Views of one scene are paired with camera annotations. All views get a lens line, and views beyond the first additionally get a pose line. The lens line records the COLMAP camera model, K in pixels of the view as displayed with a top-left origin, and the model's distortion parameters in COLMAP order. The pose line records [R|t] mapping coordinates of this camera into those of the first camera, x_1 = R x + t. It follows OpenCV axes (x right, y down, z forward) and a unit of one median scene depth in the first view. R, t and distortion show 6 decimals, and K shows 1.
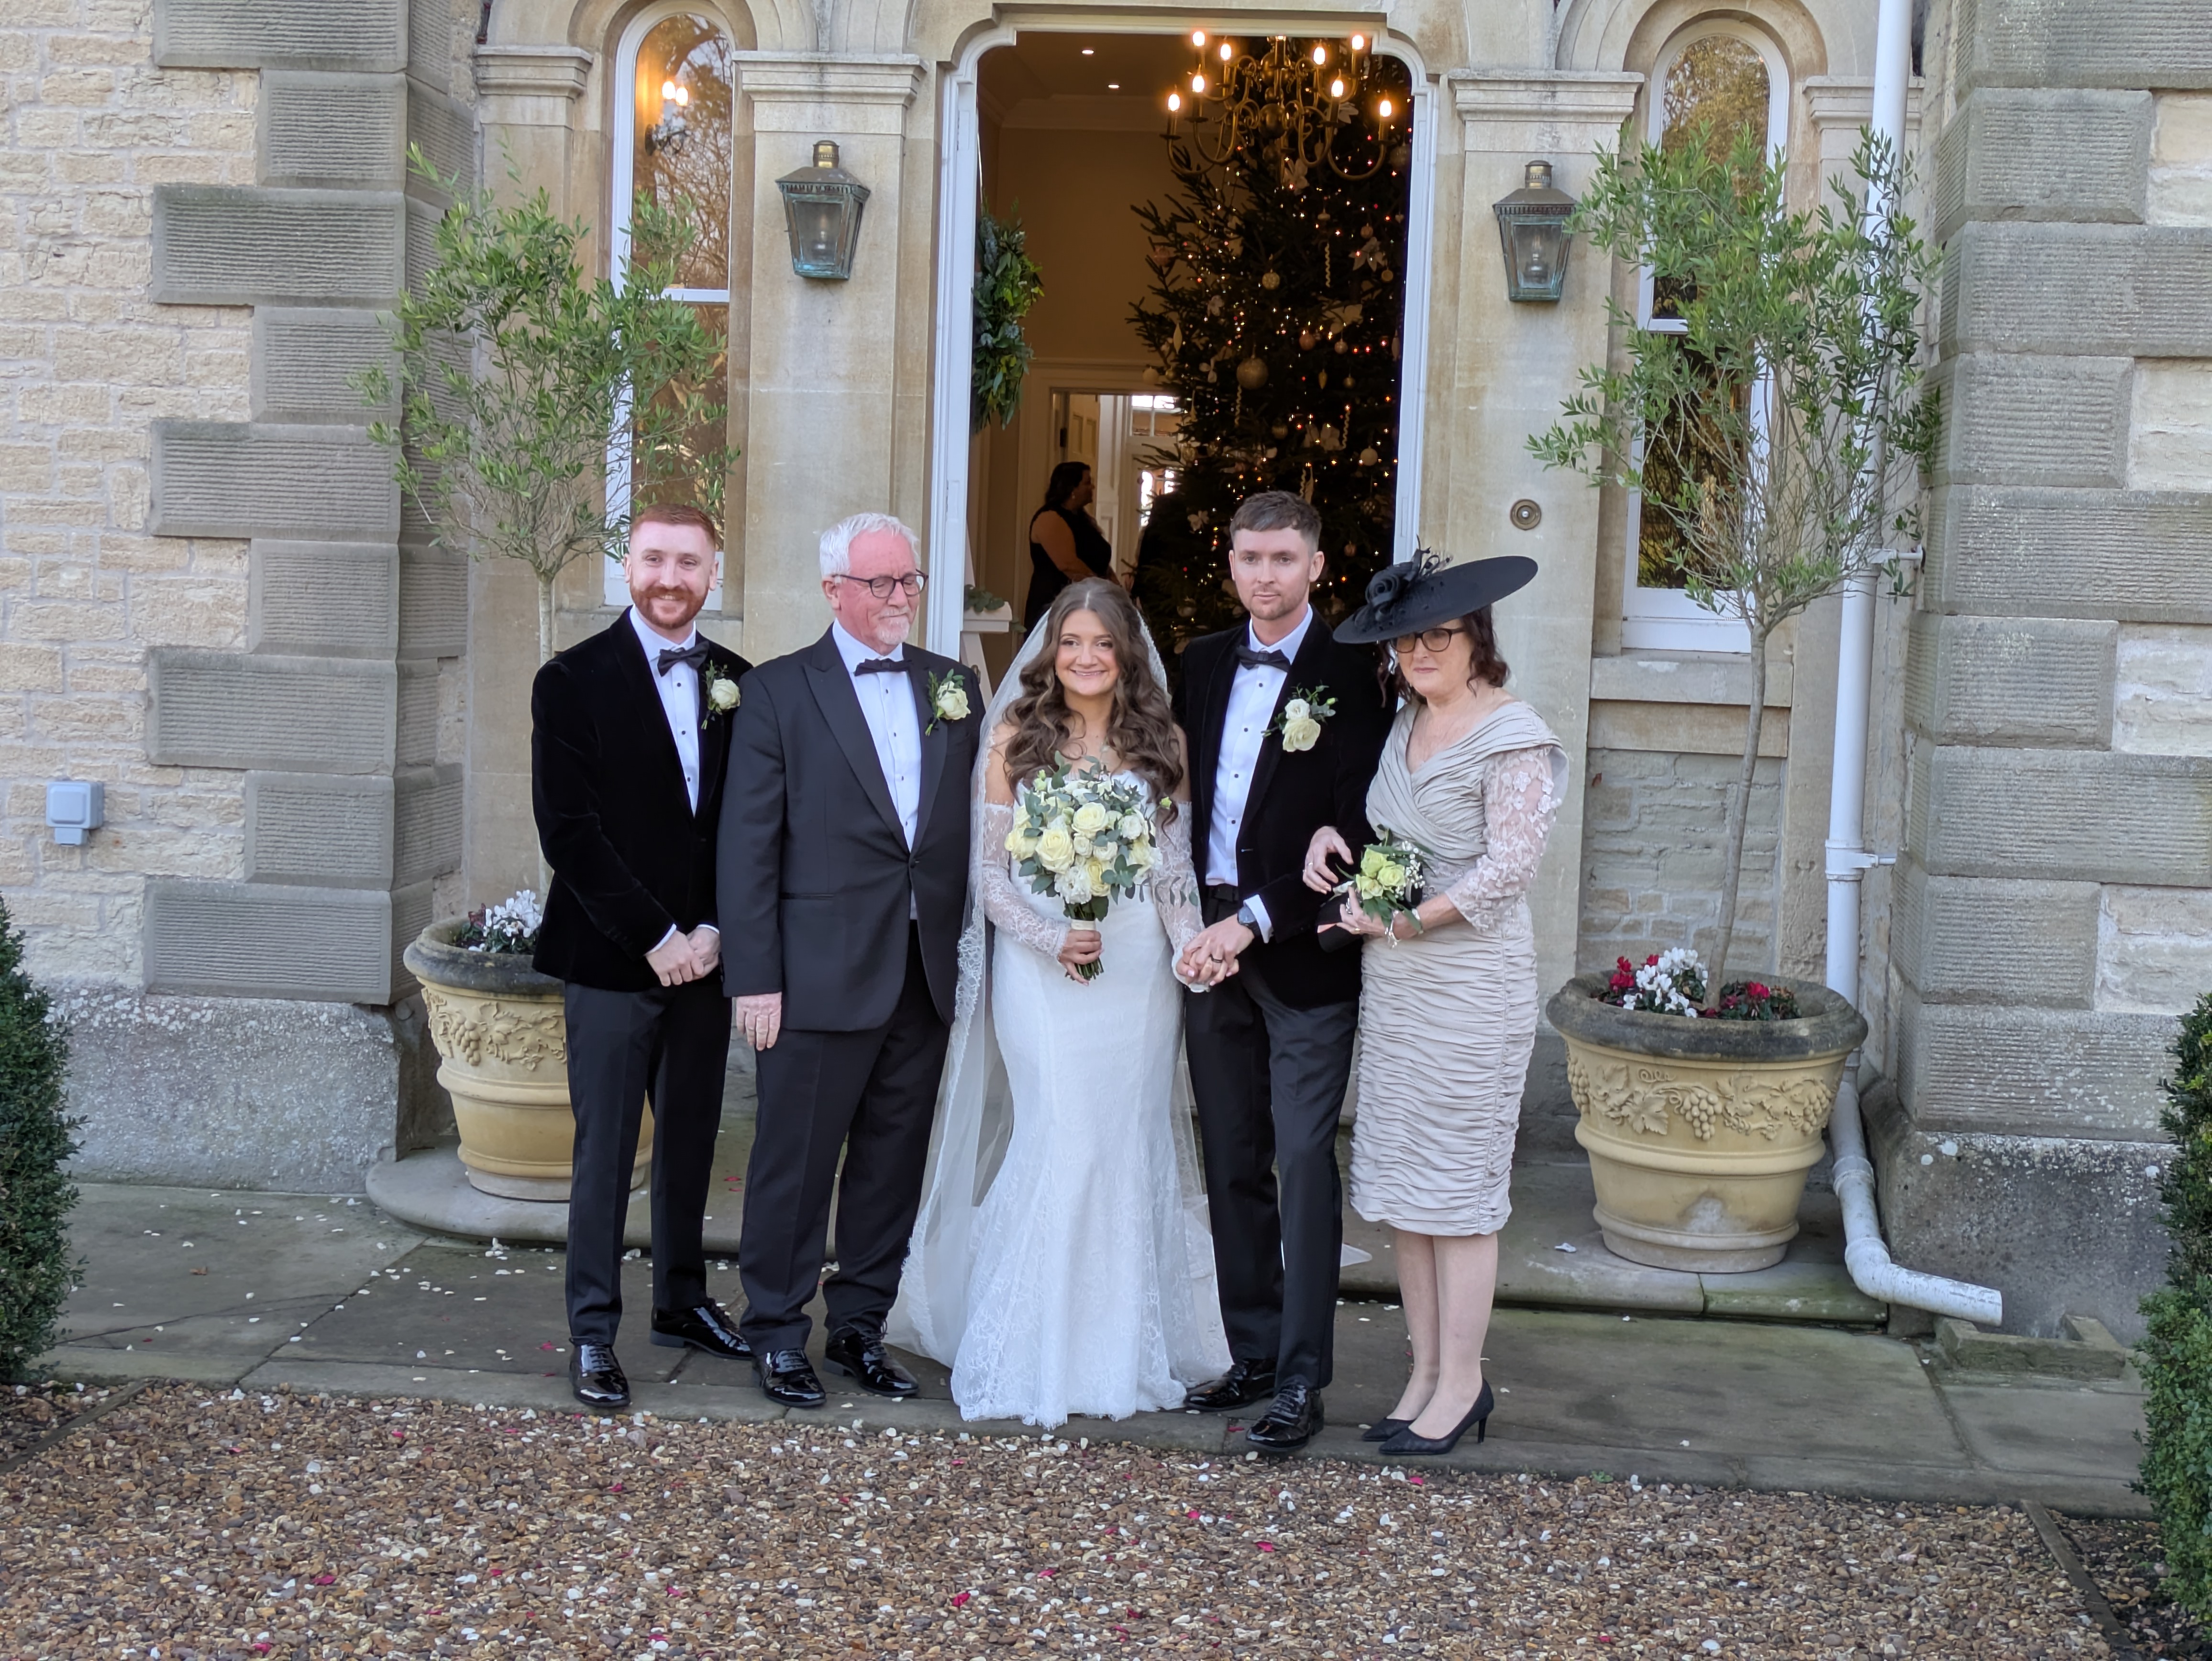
lens RADIAL K [[3414.7, 0, 1084.2], [0, 3414.7, 838.3], [0, 0, 1]] dist [0.066948, 0.000000]
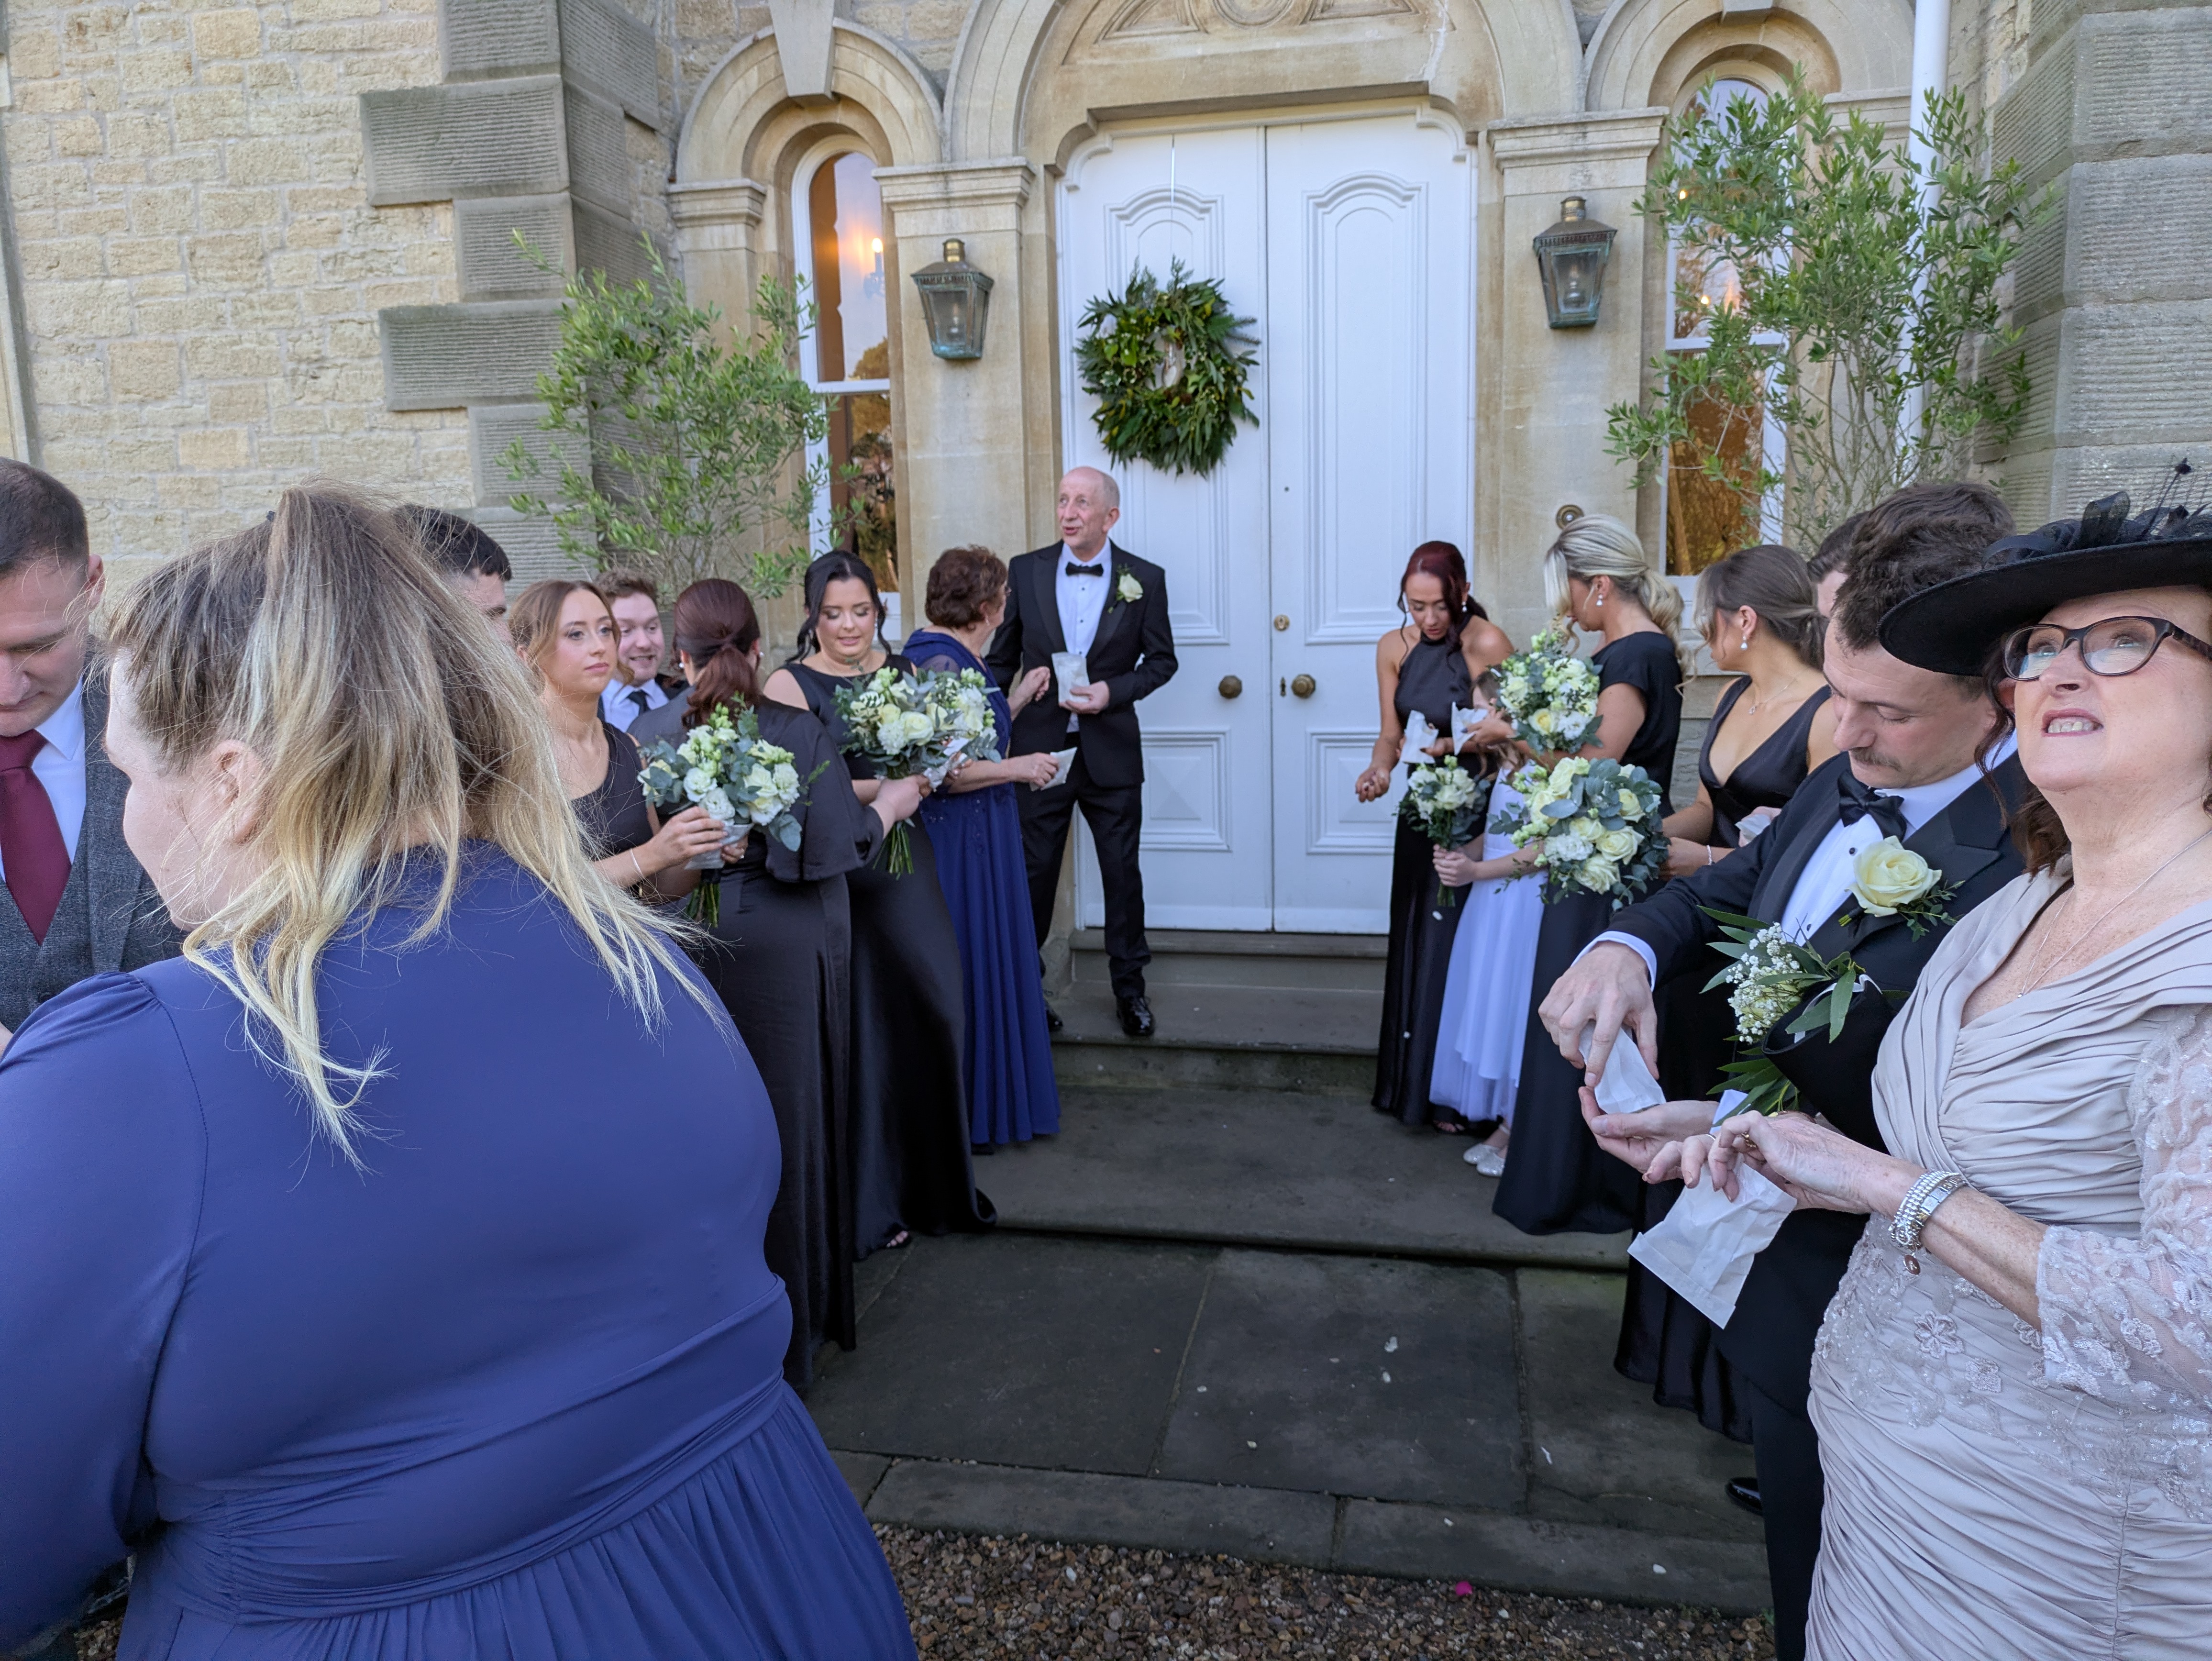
lens RADIAL K [[1628.4, 0, 1098.2], [0, 1628.4, 832.2], [0, 0, 1]] dist [0.045936, -0.042032]
pose [[0.993430, -0.044459, -0.105457, 0.026631], [0.051798, 0.996346, 0.067904, -0.036402], [0.102053, -0.072921, 0.992103, 0.449098]]
